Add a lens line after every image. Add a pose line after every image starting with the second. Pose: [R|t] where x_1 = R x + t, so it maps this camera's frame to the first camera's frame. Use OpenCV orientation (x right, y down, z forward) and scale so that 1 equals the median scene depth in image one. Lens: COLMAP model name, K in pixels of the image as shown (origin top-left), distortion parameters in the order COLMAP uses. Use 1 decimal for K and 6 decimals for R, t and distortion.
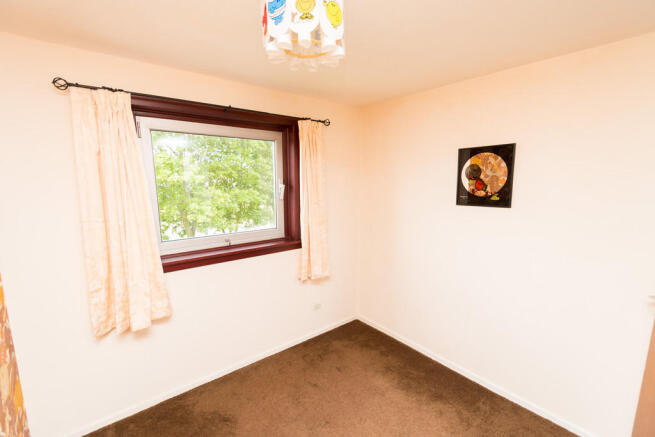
lens RADIAL K [[295.3, 0, 327.5], [0, 295.3, 218.5], [0, 0, 1]] dist [0.002639, 0.000300]
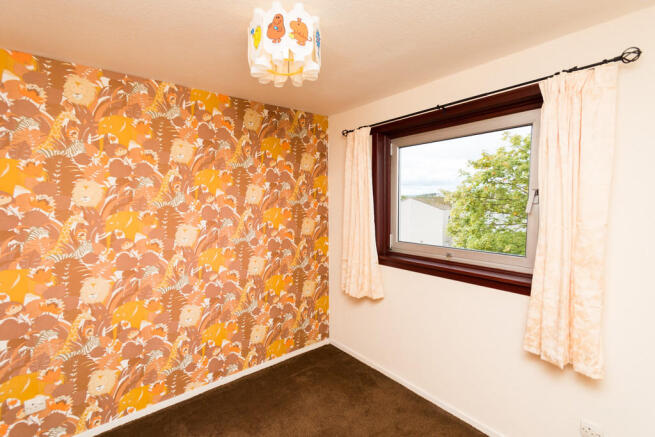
lens RADIAL K [[295.3, 0, 327.5], [0, 295.3, 218.5], [0, 0, 1]] dist [0.002639, 0.000300]
pose [[0.002587, 0.068884, -0.997621, 0.602242], [-0.124855, 0.989840, 0.068023, -0.055099], [0.992172, 0.124382, 0.011161, 0.700051]]
